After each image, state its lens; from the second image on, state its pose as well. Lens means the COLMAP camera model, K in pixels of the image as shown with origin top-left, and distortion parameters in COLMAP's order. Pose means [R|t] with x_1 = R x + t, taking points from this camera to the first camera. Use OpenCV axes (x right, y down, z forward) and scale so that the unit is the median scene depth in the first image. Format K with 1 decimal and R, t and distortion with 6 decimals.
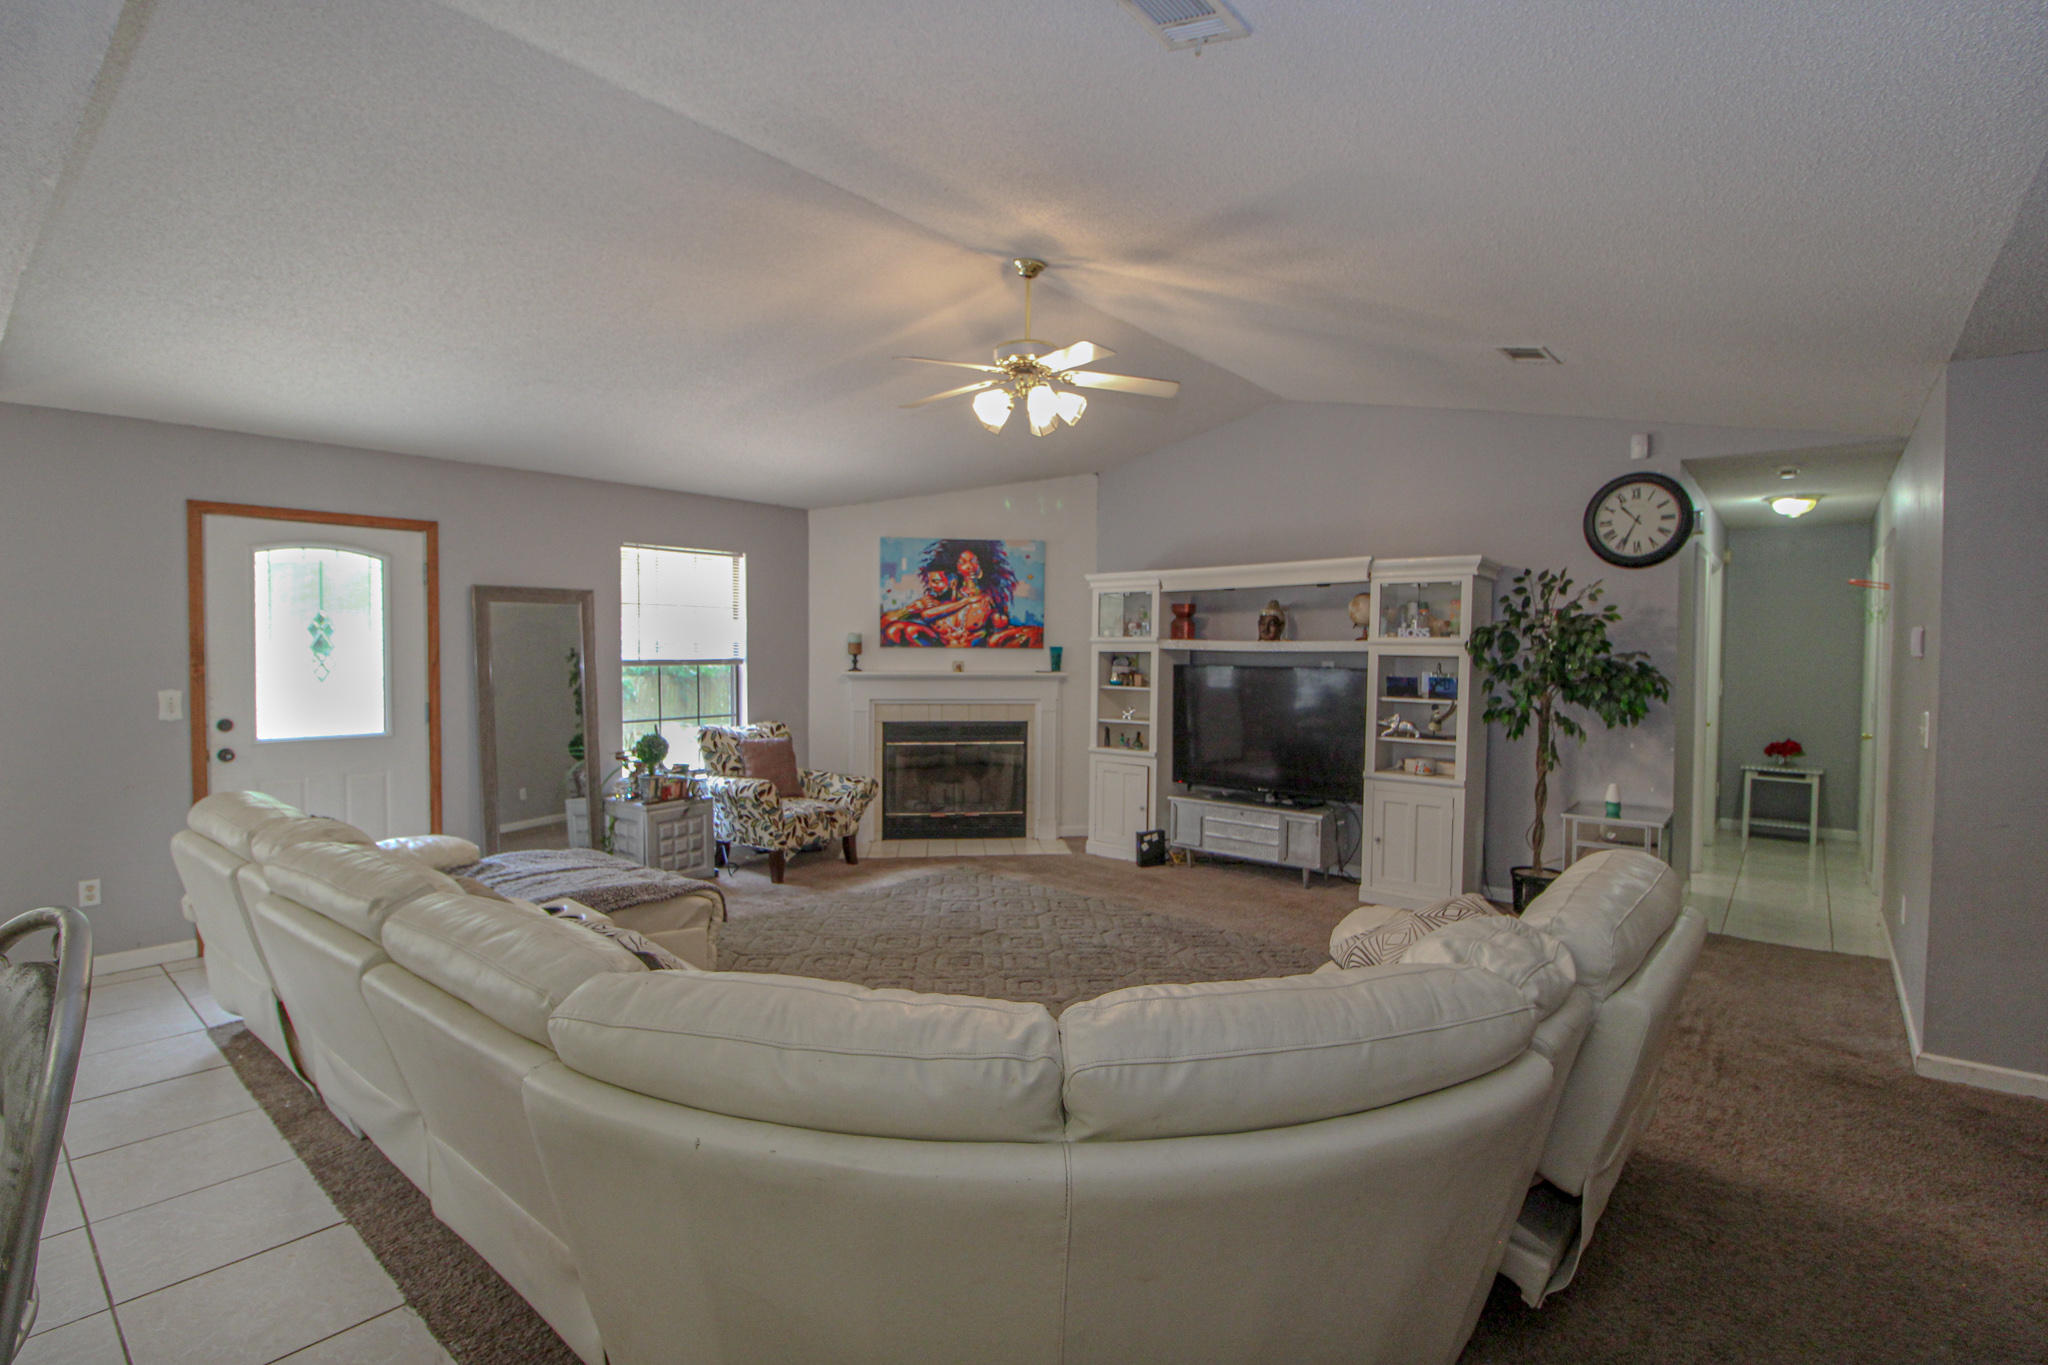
lens RADIAL K [[958.6, 0, 1036.3], [0, 958.6, 666.2], [0, 0, 1]] dist [-0.010770, -0.008228]
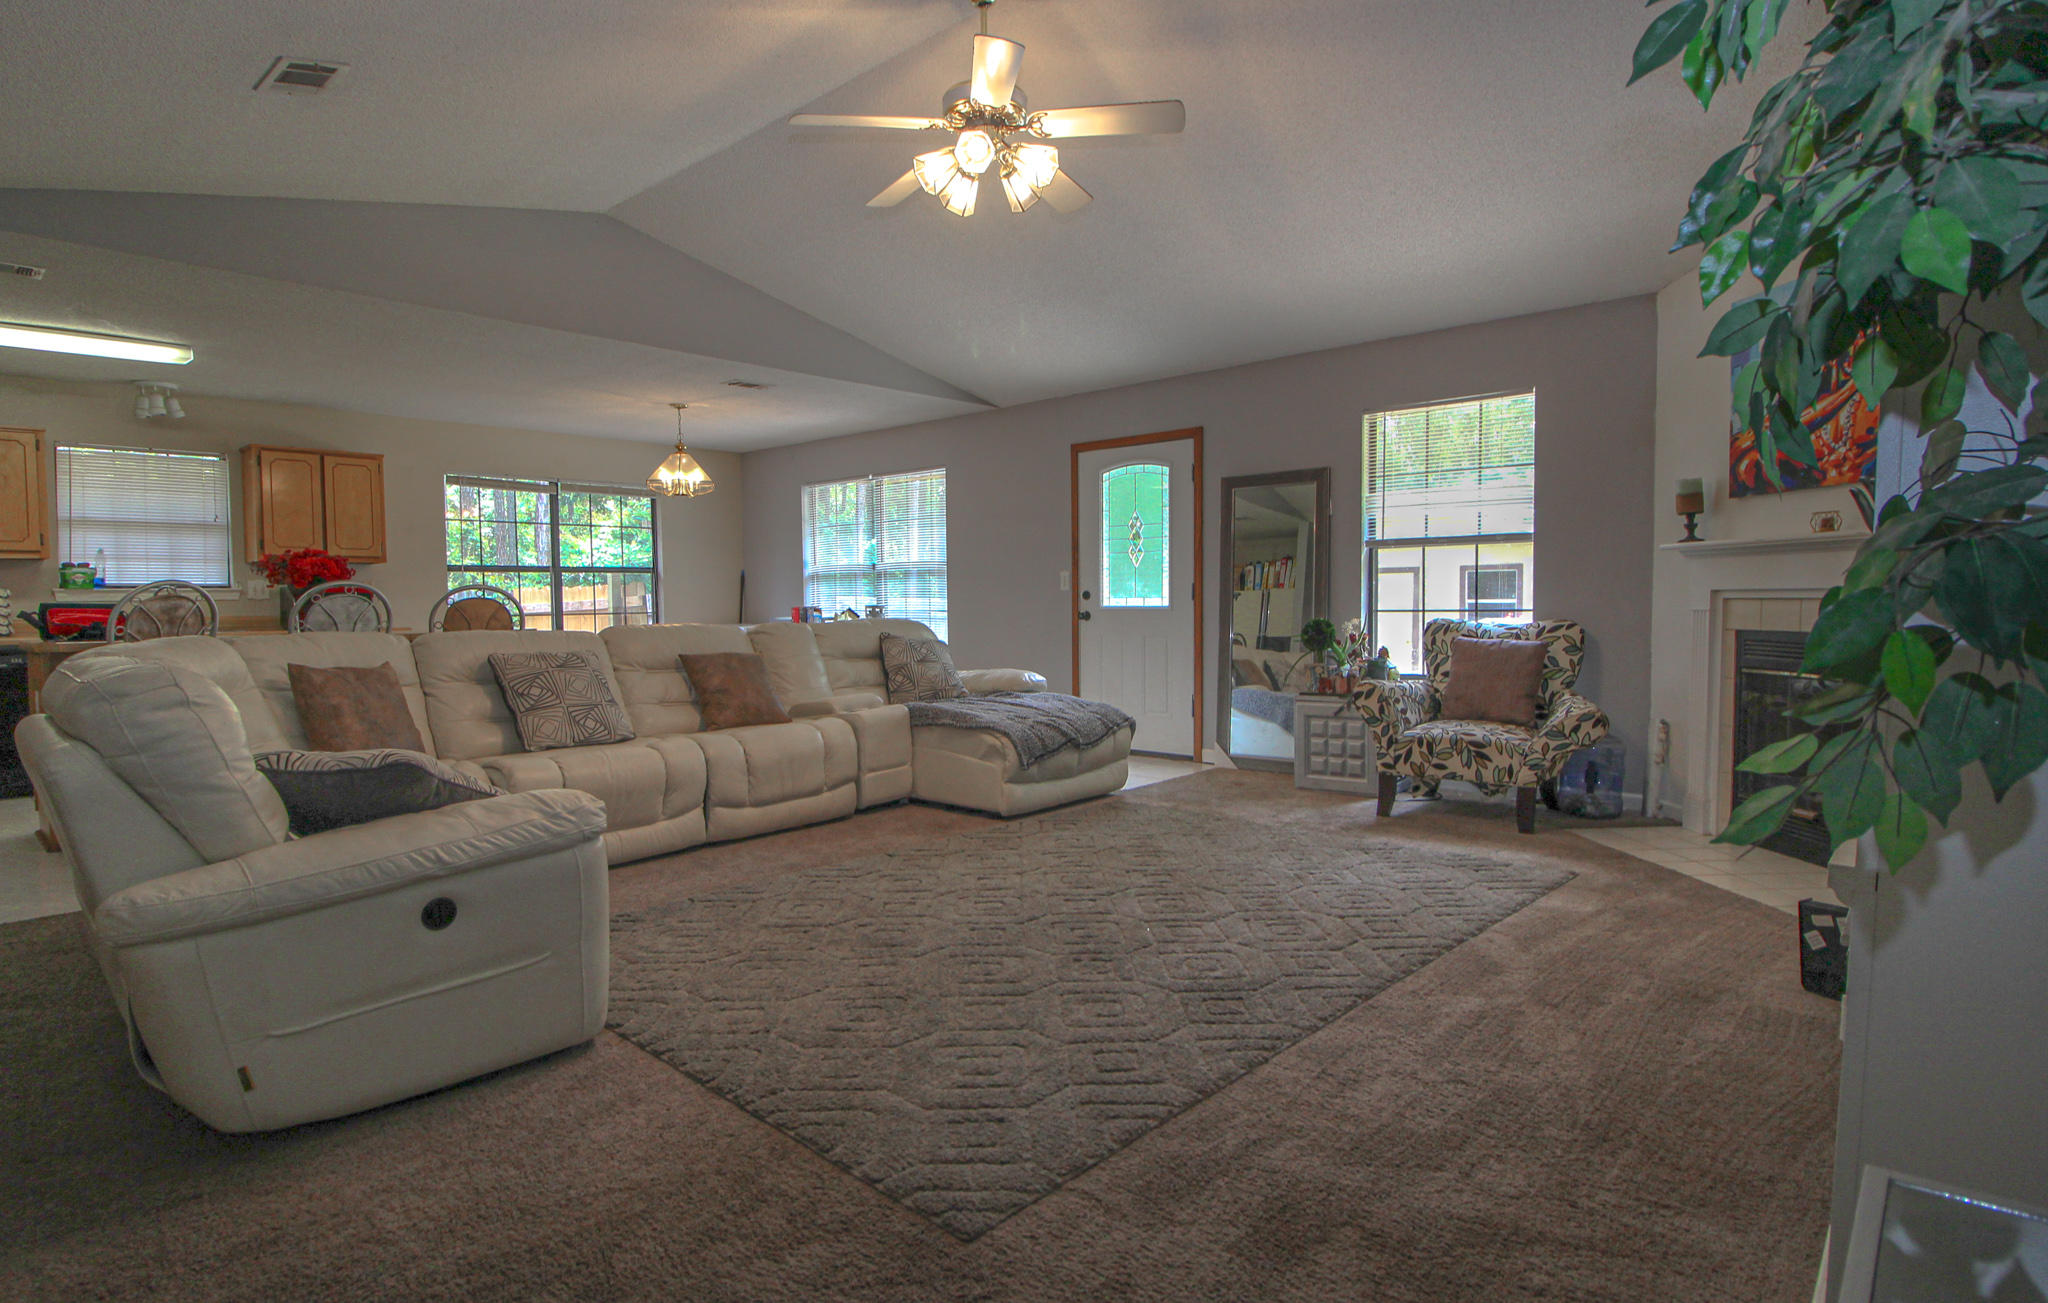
lens RADIAL K [[1054.8, 0, 1015.8], [0, 1054.8, 650.3], [0, 0, 1]] dist [-0.017097, -0.000828]
pose [[-0.054672, 0.042995, -0.997578, 0.582621], [-0.011214, 0.998983, 0.043670, 0.057691], [0.998441, 0.013574, -0.054134, 0.732571]]
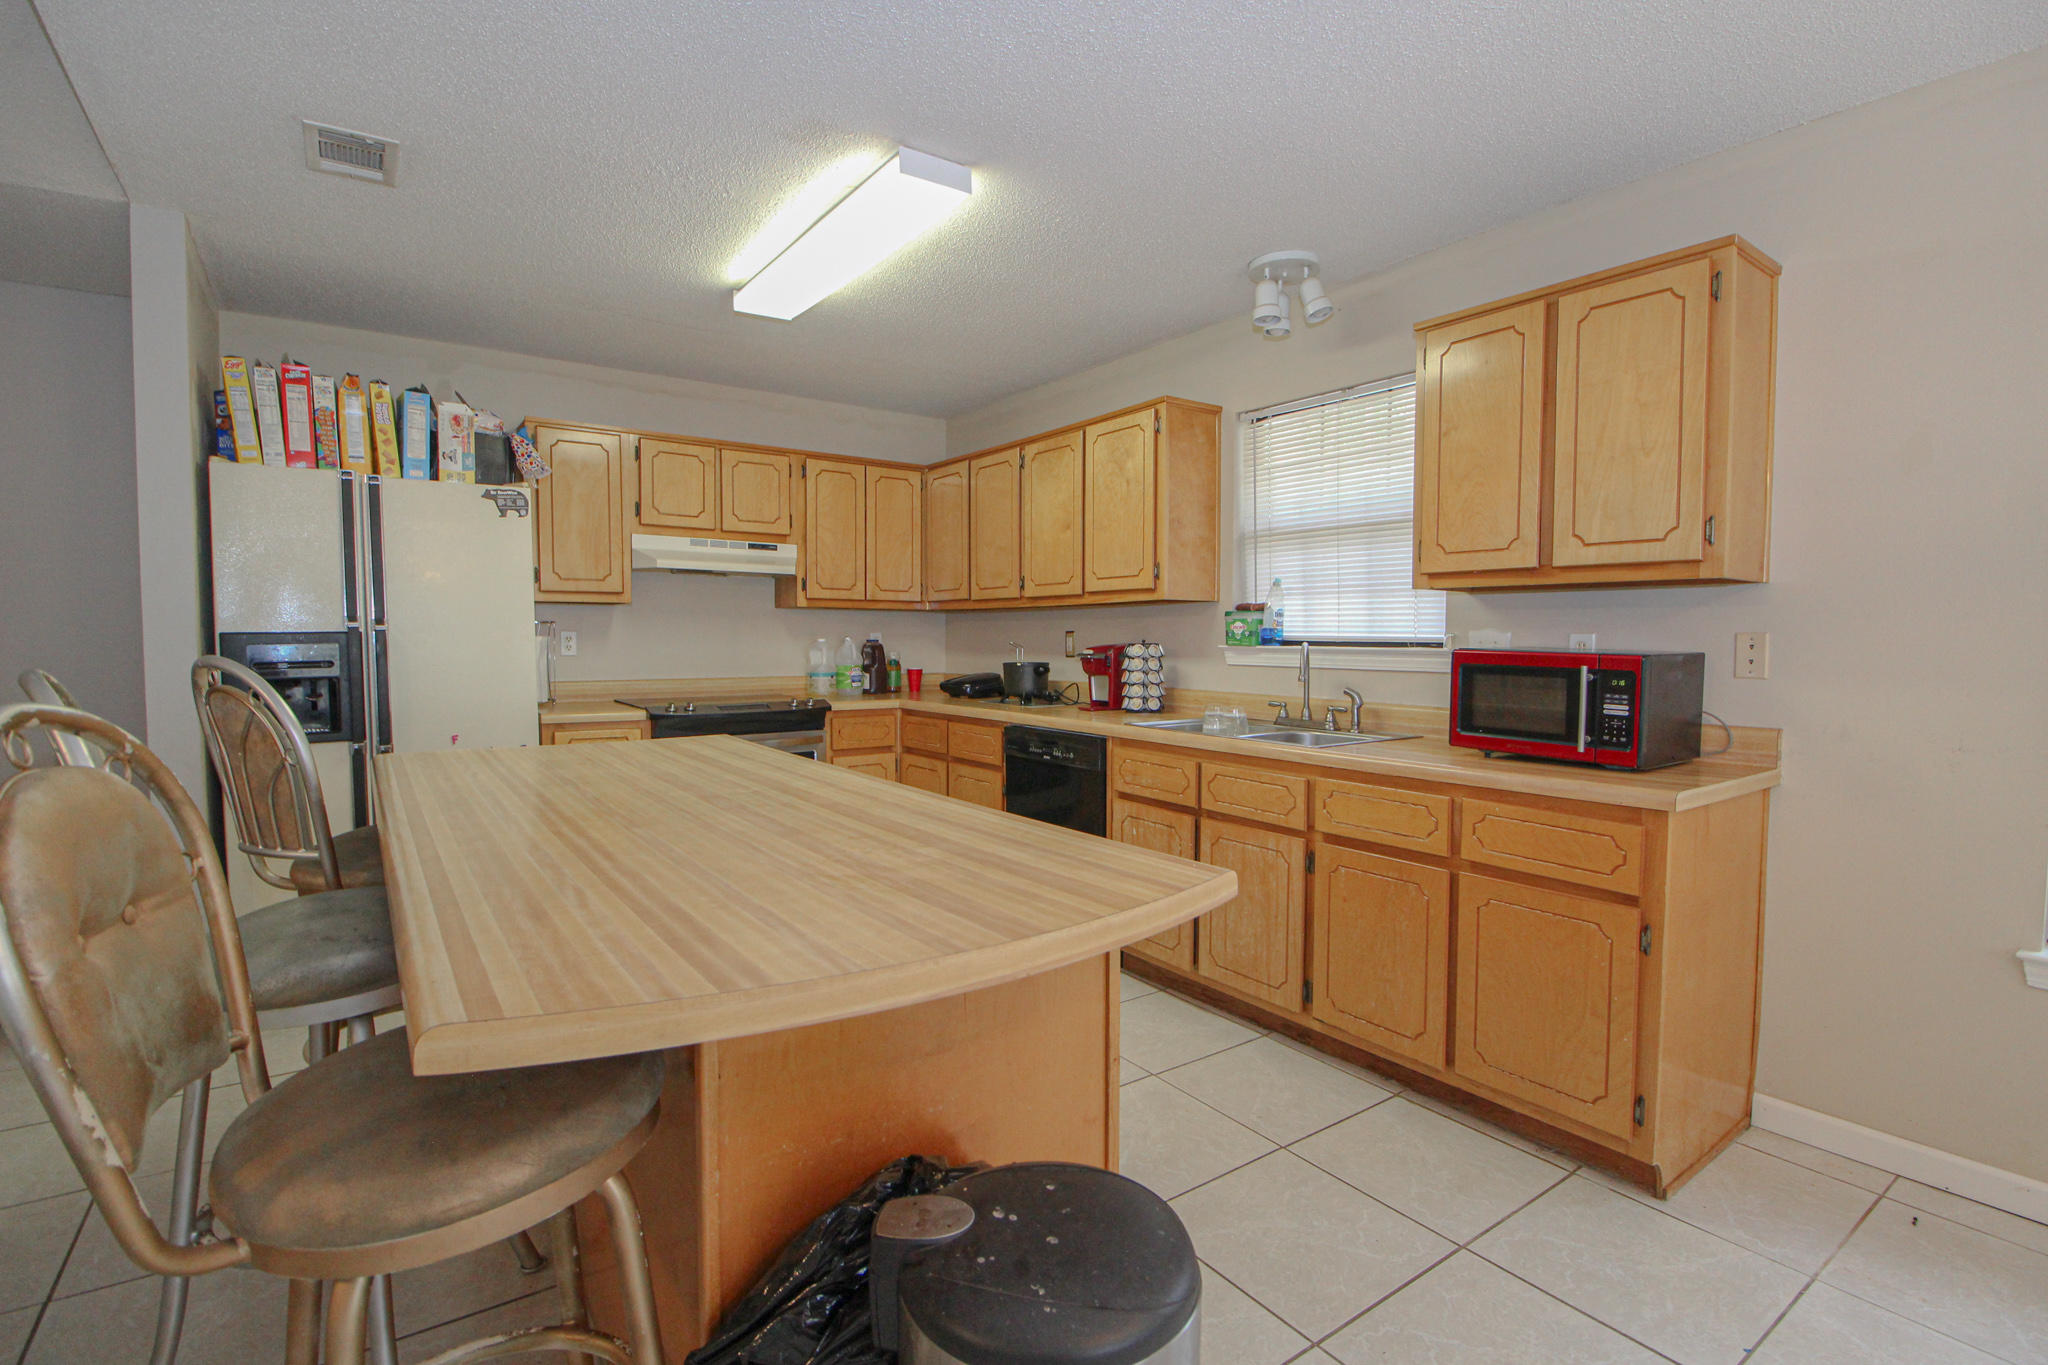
lens RADIAL K [[958.6, 0, 1032.4], [0, 958.6, 666.5], [0, 0, 1]] dist [-0.010770, -0.008228]
pose [[-0.964684, -0.019863, 0.262659, -0.473841], [-0.005465, 0.998447, 0.055433, 0.031925], [-0.263352, 0.052039, -0.963295, 0.330213]]
